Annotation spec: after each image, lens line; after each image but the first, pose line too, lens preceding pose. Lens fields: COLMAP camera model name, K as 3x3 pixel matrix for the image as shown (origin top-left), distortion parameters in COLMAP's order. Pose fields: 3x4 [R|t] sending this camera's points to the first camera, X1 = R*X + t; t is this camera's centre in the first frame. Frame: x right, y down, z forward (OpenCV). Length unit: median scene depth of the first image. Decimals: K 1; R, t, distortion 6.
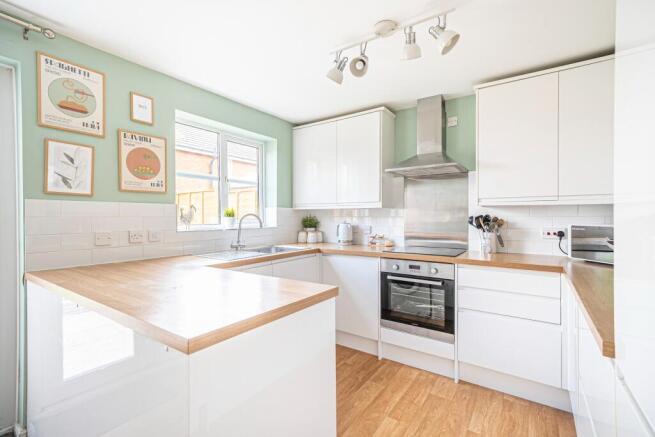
lens RADIAL K [[299.2, 0, 326.7], [0, 299.2, 220.1], [0, 0, 1]] dist [0.004757, 0.001077]
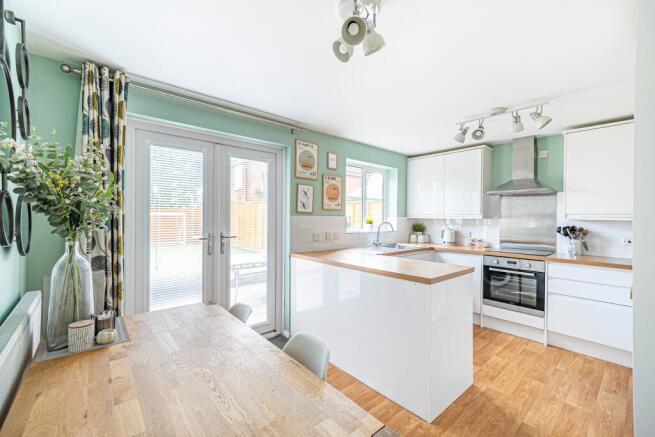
lens RADIAL K [[278.1, 0, 323.4], [0, 278.1, 219.4], [0, 0, 1]] dist [-0.002211, 0.000252]
pose [[0.968136, 0.012510, -0.250111, -0.242938], [-0.014114, 0.999890, -0.004622, -0.027381], [0.250026, 0.008005, 0.968206, -0.494867]]
